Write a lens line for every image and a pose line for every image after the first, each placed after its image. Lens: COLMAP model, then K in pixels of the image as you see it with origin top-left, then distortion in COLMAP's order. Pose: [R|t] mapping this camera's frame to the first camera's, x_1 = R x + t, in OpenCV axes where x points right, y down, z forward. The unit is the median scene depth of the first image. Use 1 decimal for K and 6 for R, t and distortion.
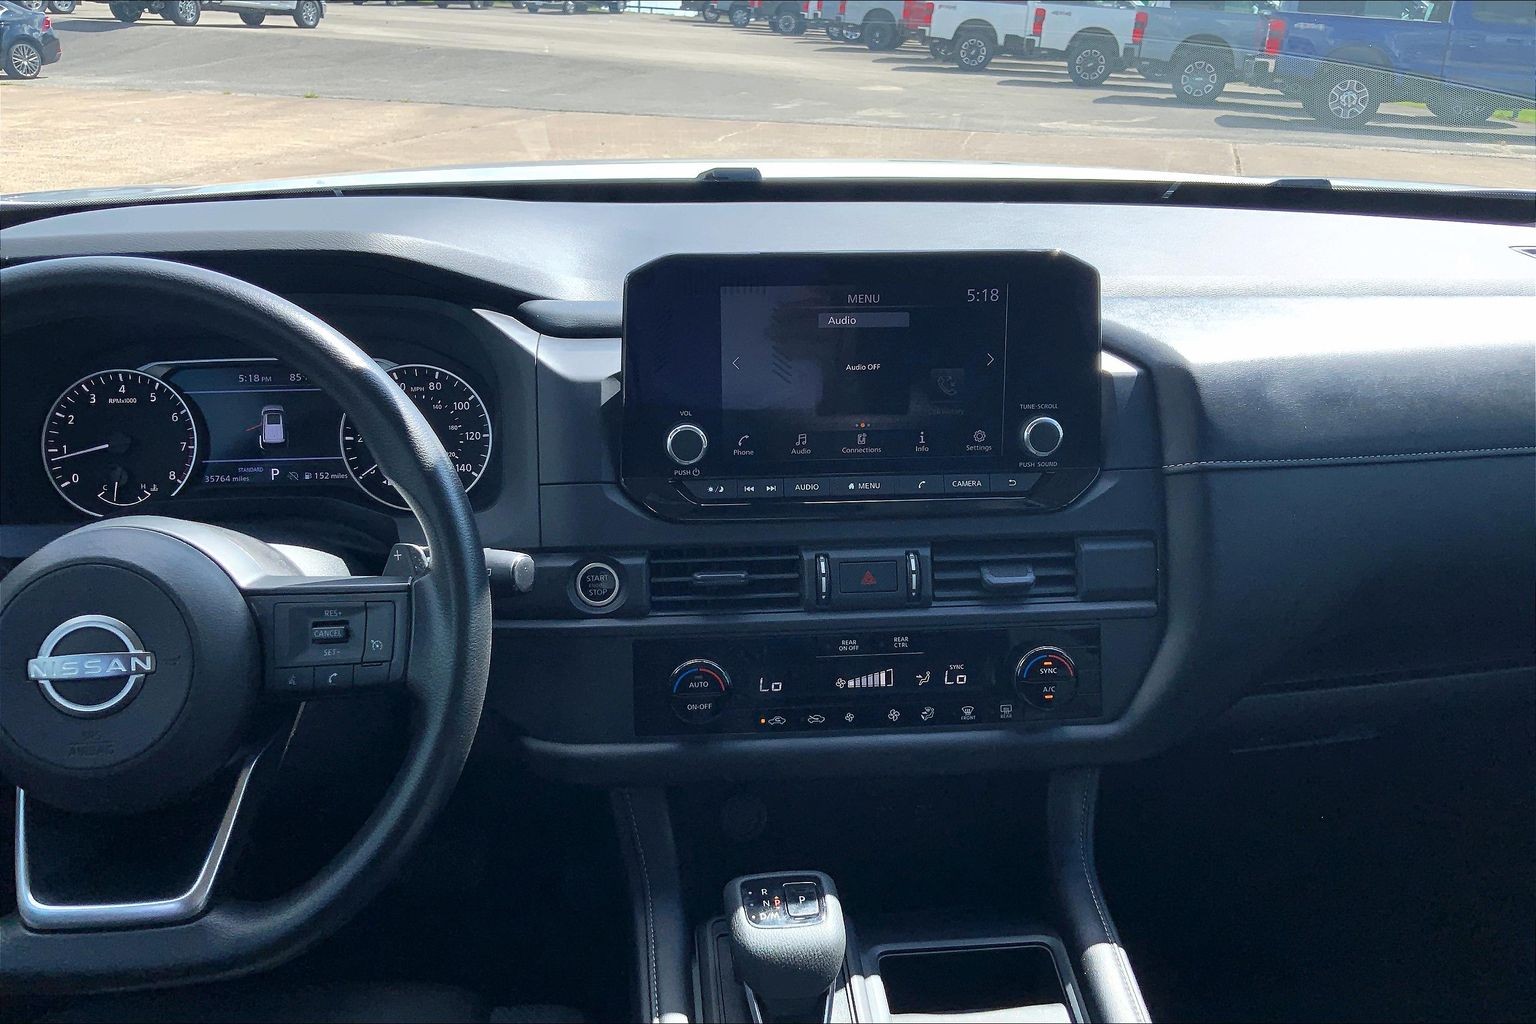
lens RADIAL K [[1277.9, 0, 776.8], [0, 1277.9, 513.3], [0, 0, 1]] dist [0.065959, -0.134918]
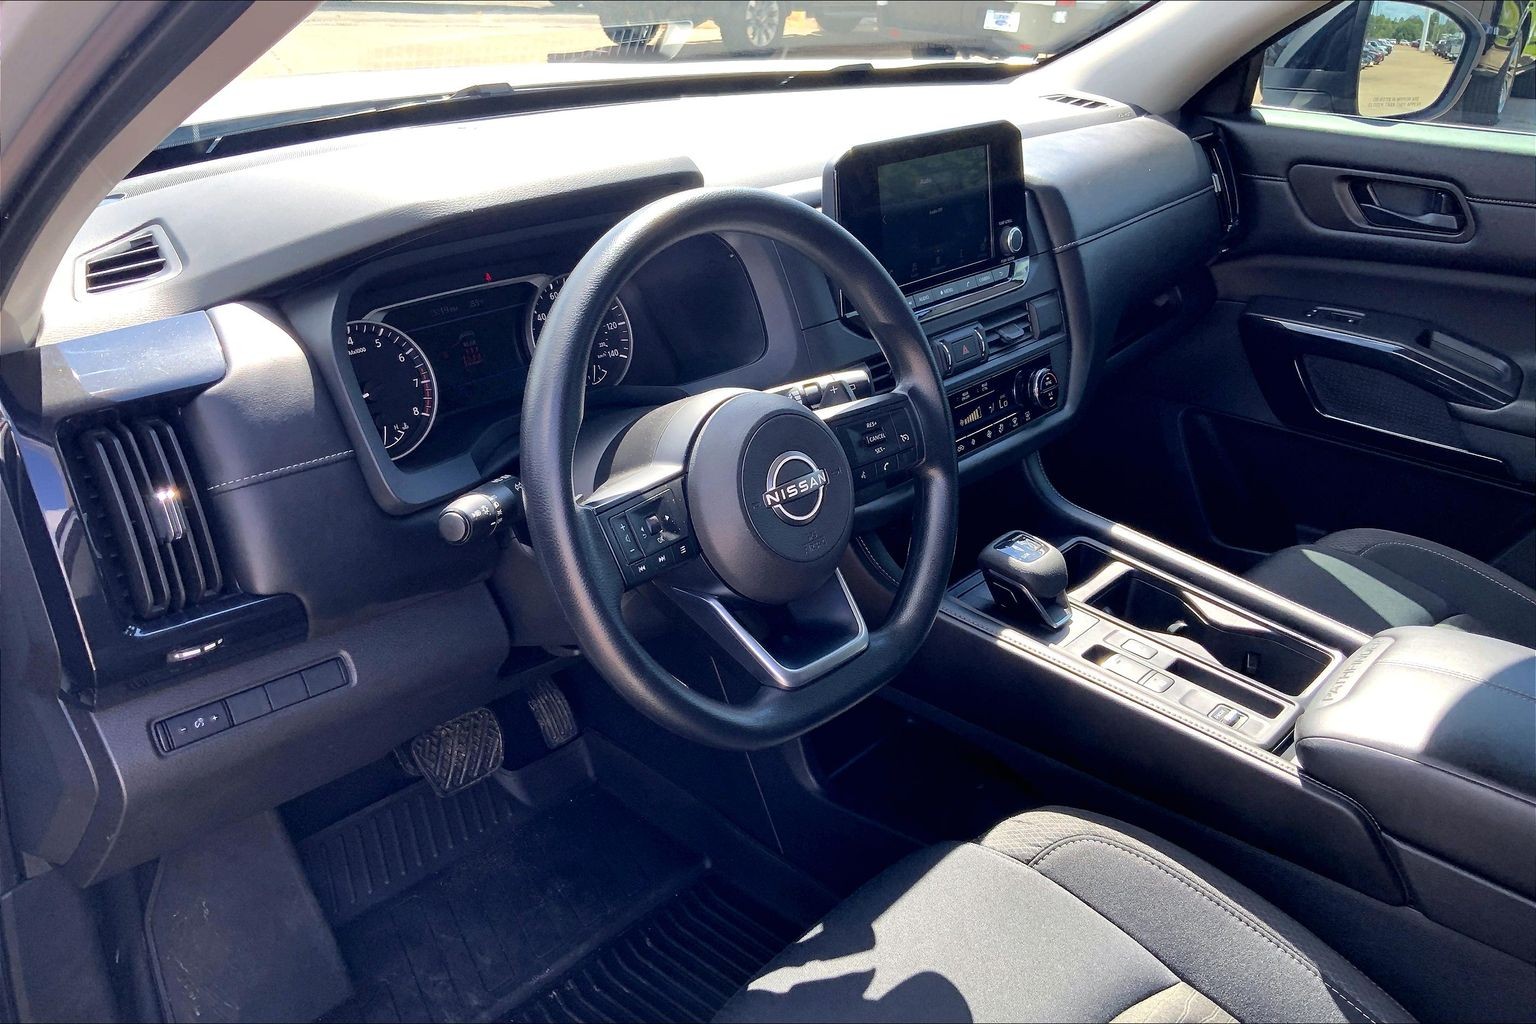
lens RADIAL K [[1277.9, 0, 776.9], [0, 1277.9, 523.1], [0, 0, 1]] dist [0.065959, -0.134918]
pose [[0.727279, -0.285024, 0.624361, -1.086323], [0.225791, 0.958417, 0.174512, -0.067422], [-0.648139, 0.014057, 0.761393, -0.013362]]
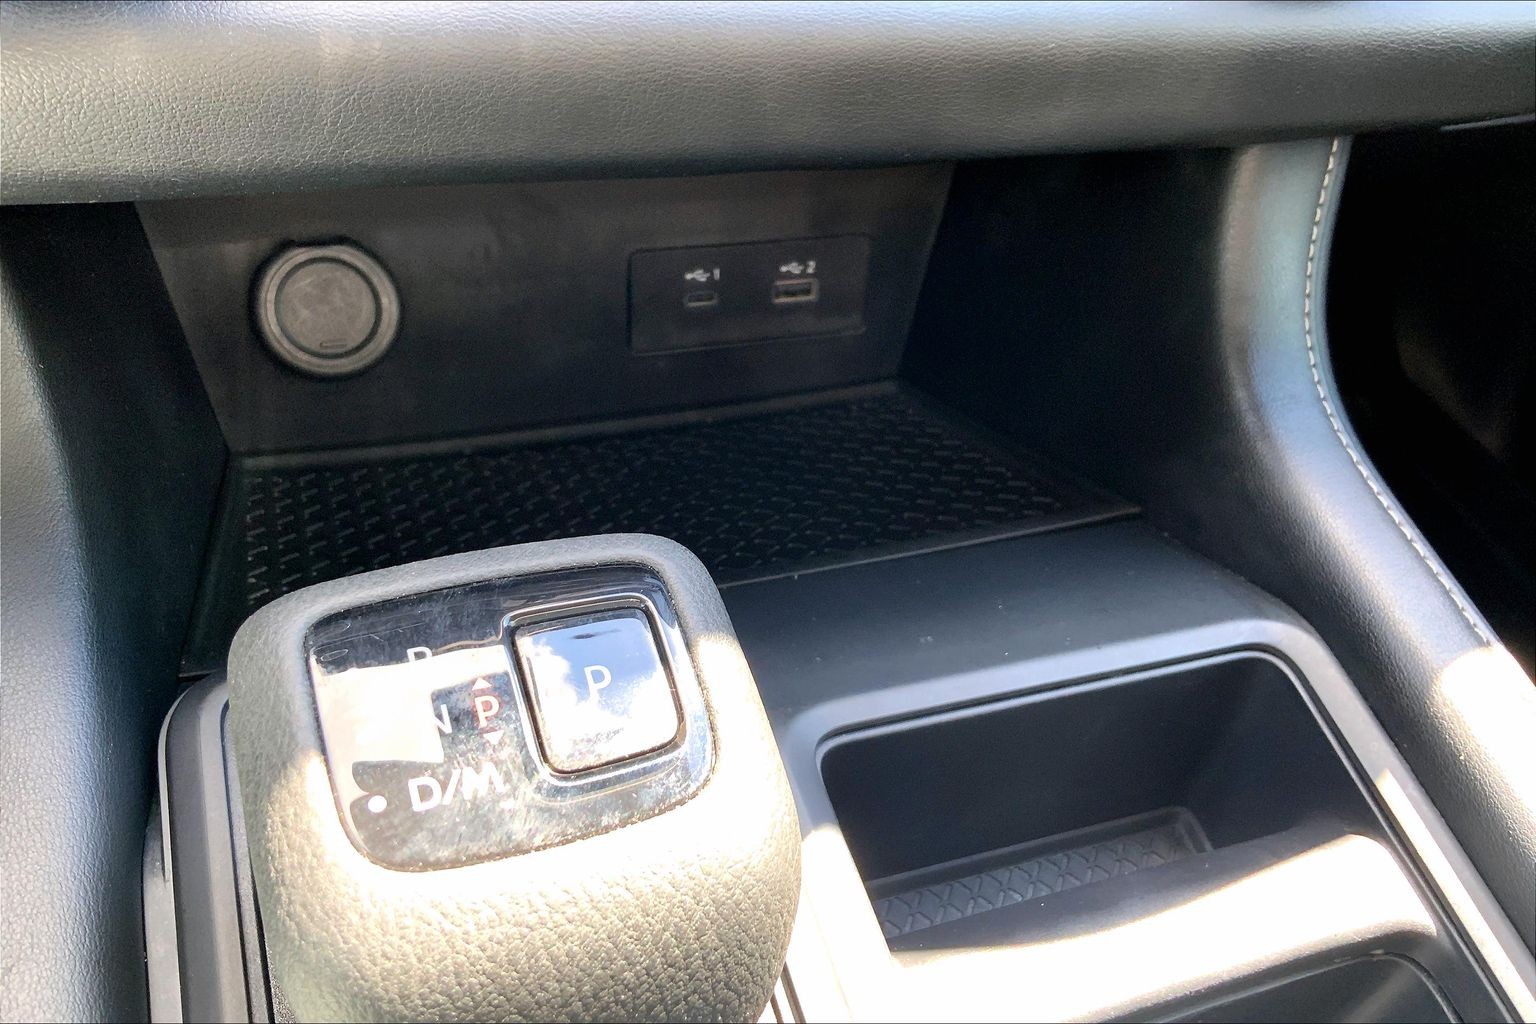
lens RADIAL K [[1277.9, 0, 765.5], [0, 1277.9, 510.6], [0, 0, 1]] dist [0.065959, -0.134918]
pose [[0.962327, -0.068559, 0.263109, -0.007918], [-0.045047, 0.914112, 0.402952, 0.165513], [-0.268138, -0.399624, 0.876586, 0.732735]]
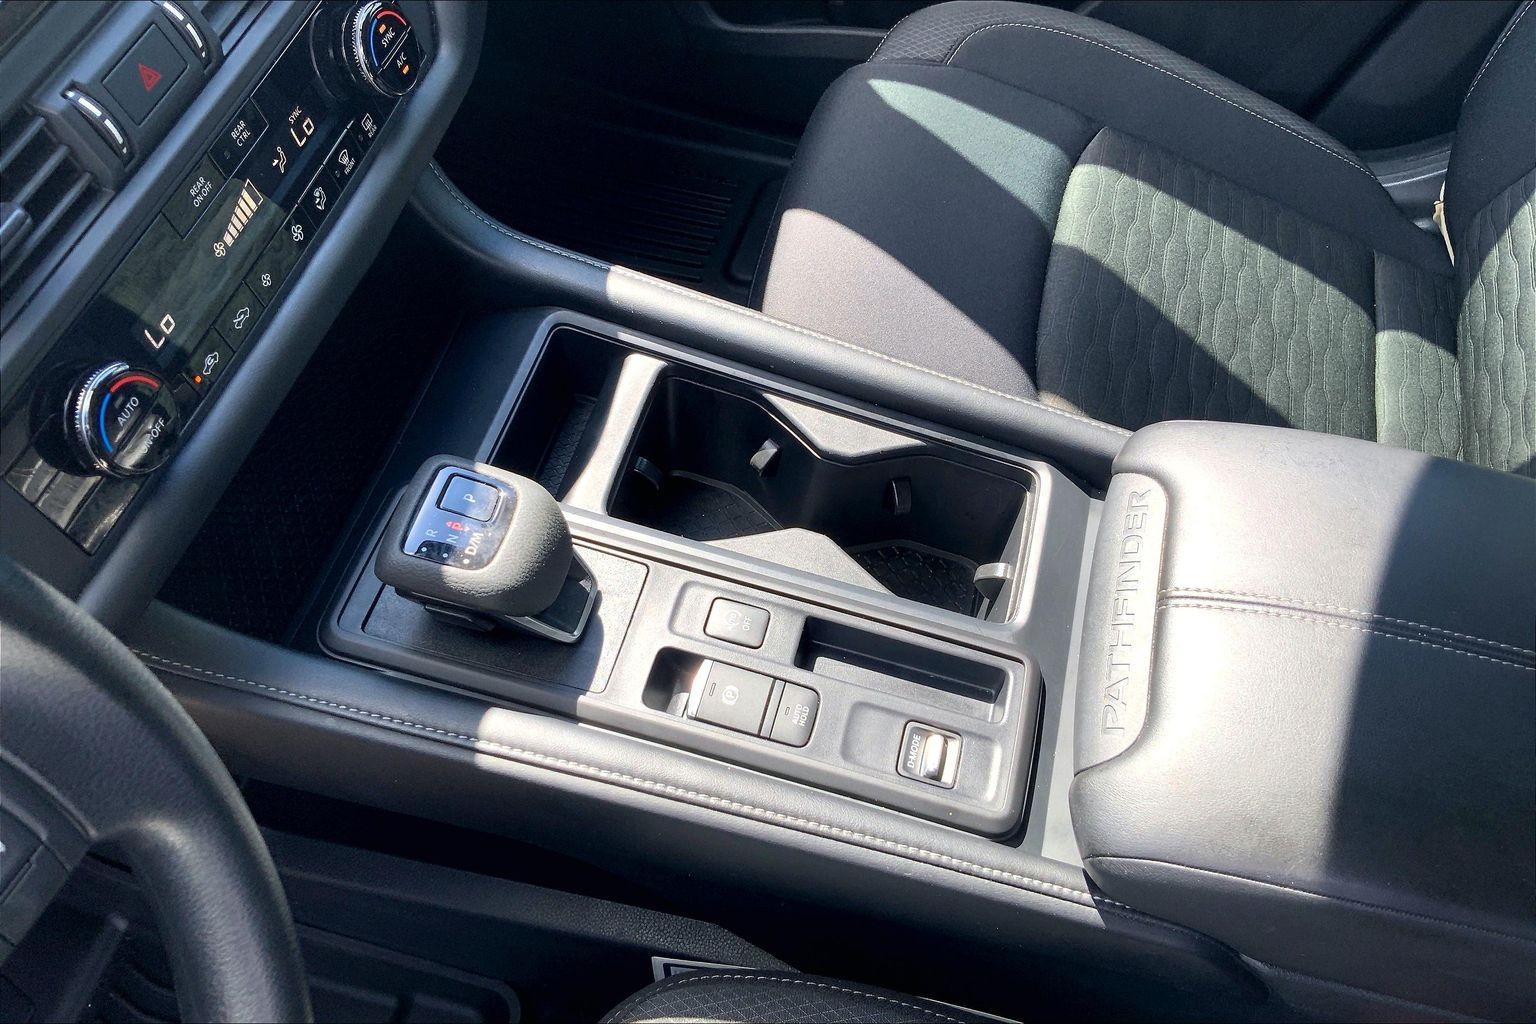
lens RADIAL K [[1277.9, 0, 783.7], [0, 1277.9, 511.9], [0, 0, 1]] dist [0.065959, -0.134918]
pose [[0.336424, -0.773797, 0.536709, -0.291605], [0.293606, 0.627709, 0.720955, -0.157440], [-0.894771, -0.084965, 0.438368, 0.464917]]
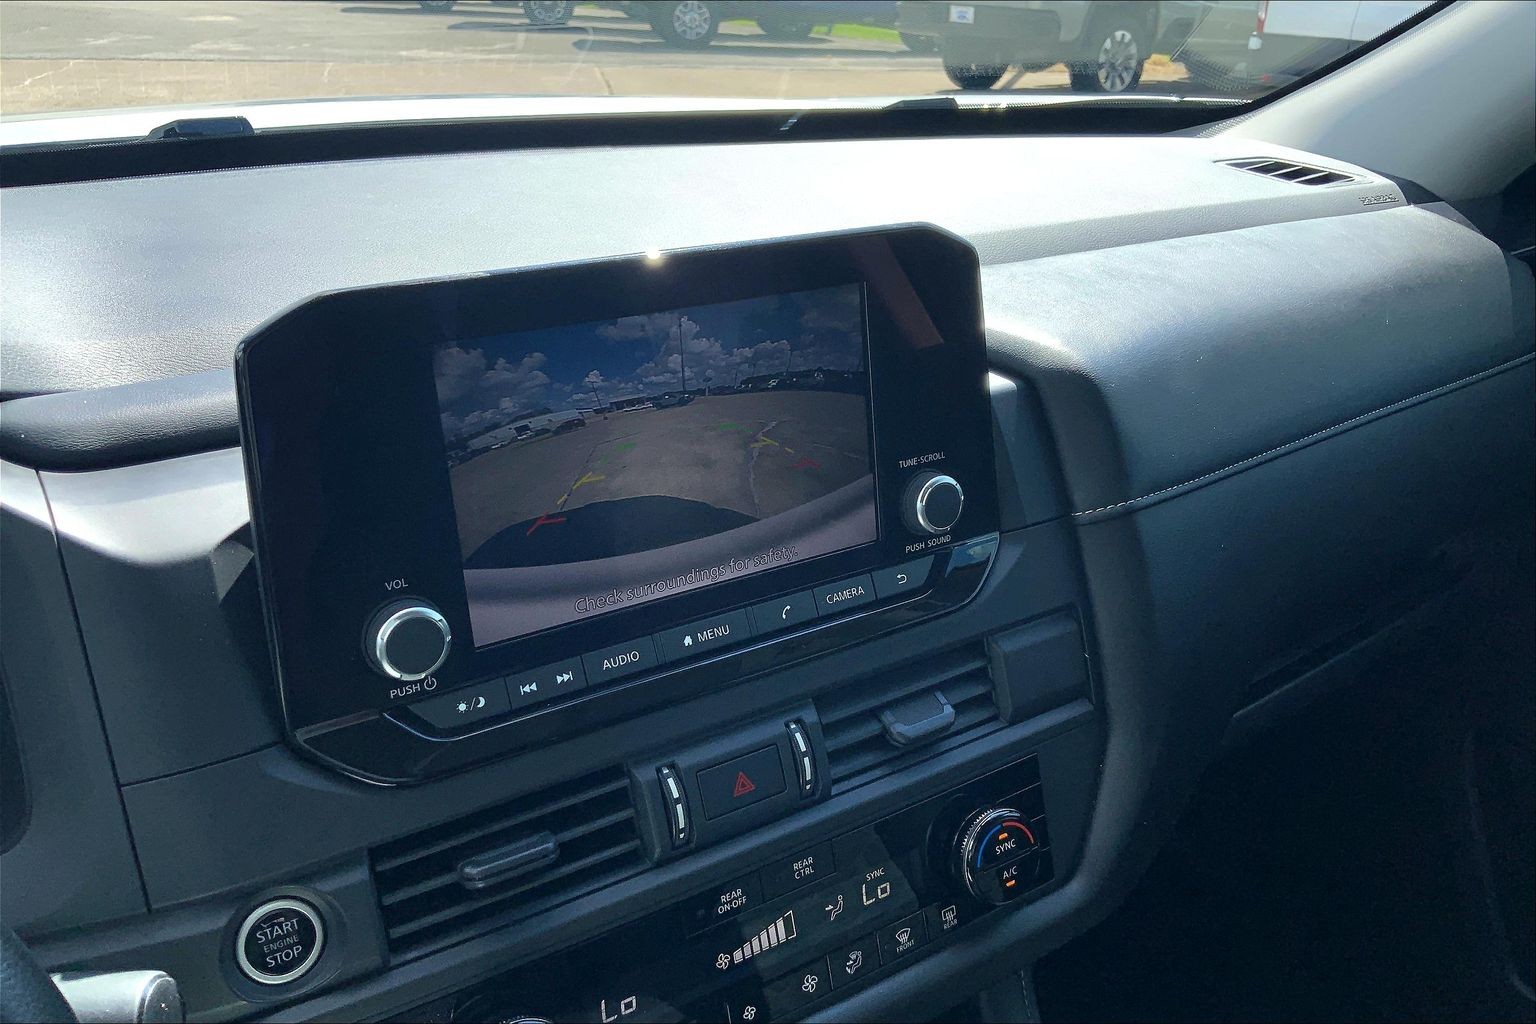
lens RADIAL K [[1277.9, 0, 767.7], [0, 1277.9, 498.4], [0, 0, 1]] dist [0.065959, -0.134918]
pose [[0.891751, -0.176137, 0.416841, -0.146901], [0.159313, 0.984365, 0.075128, -0.125977], [-0.423556, -0.000587, 0.905870, 0.433063]]
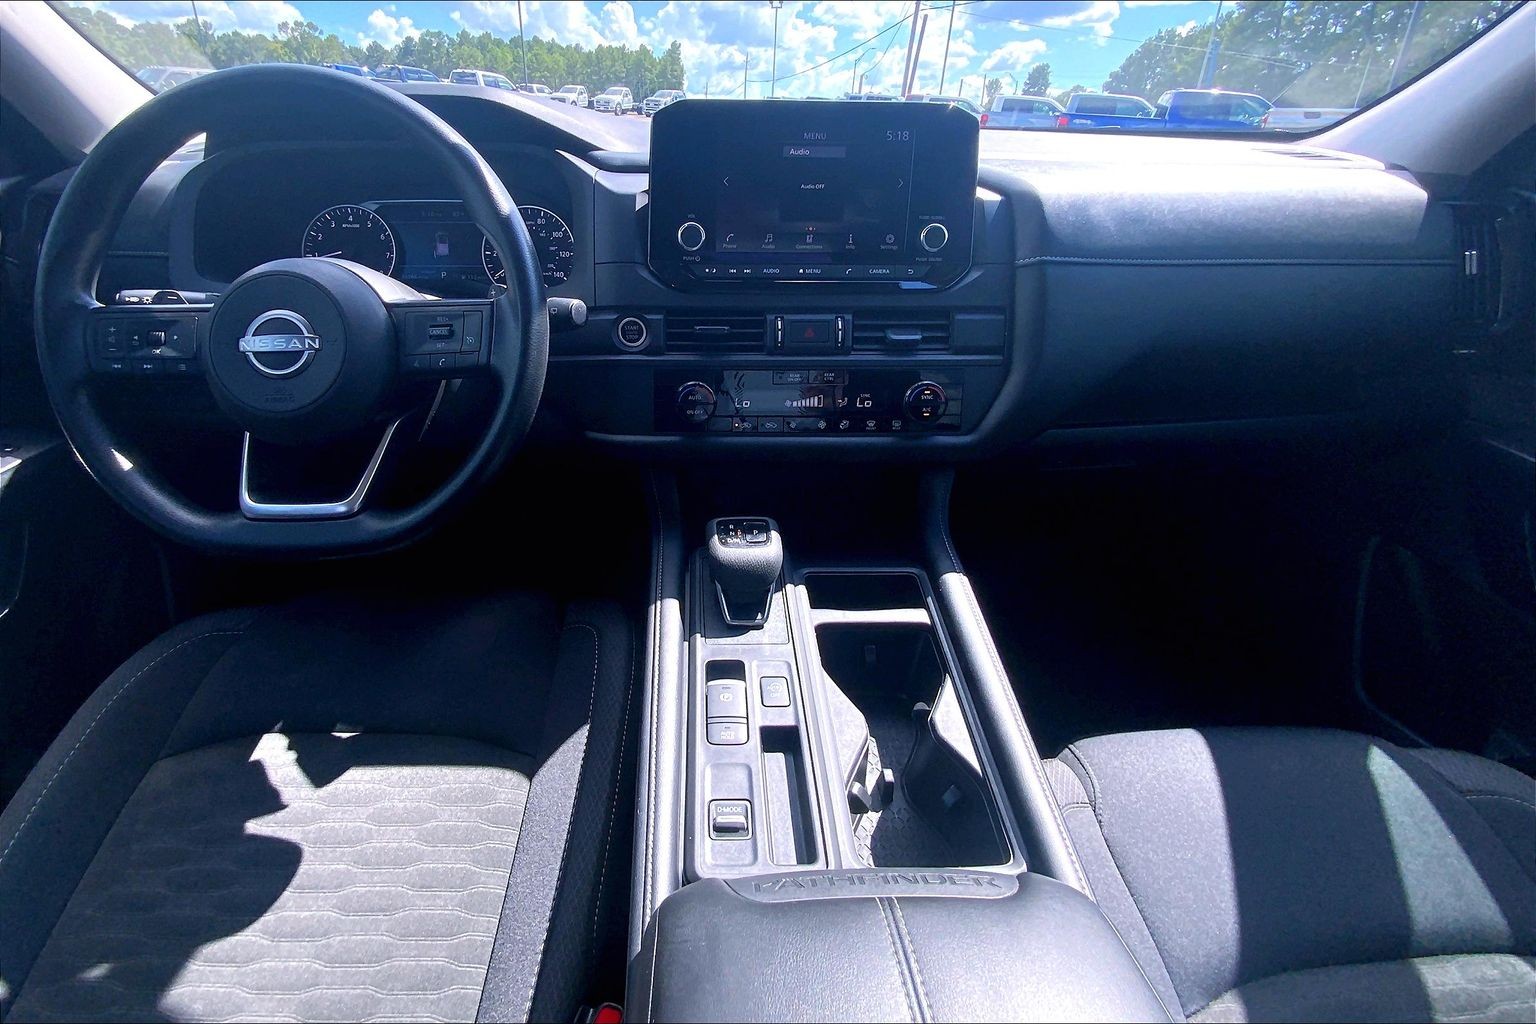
lens RADIAL K [[666.0, 0, 723.3], [0, 666.0, 461.6], [0, 0, 1]] dist [0.010792, -0.003897]
pose [[0.997043, 0.037245, -0.067218, 0.028311], [-0.030426, 0.994547, 0.099757, 0.124841], [0.070567, -0.097417, 0.992739, 0.197405]]
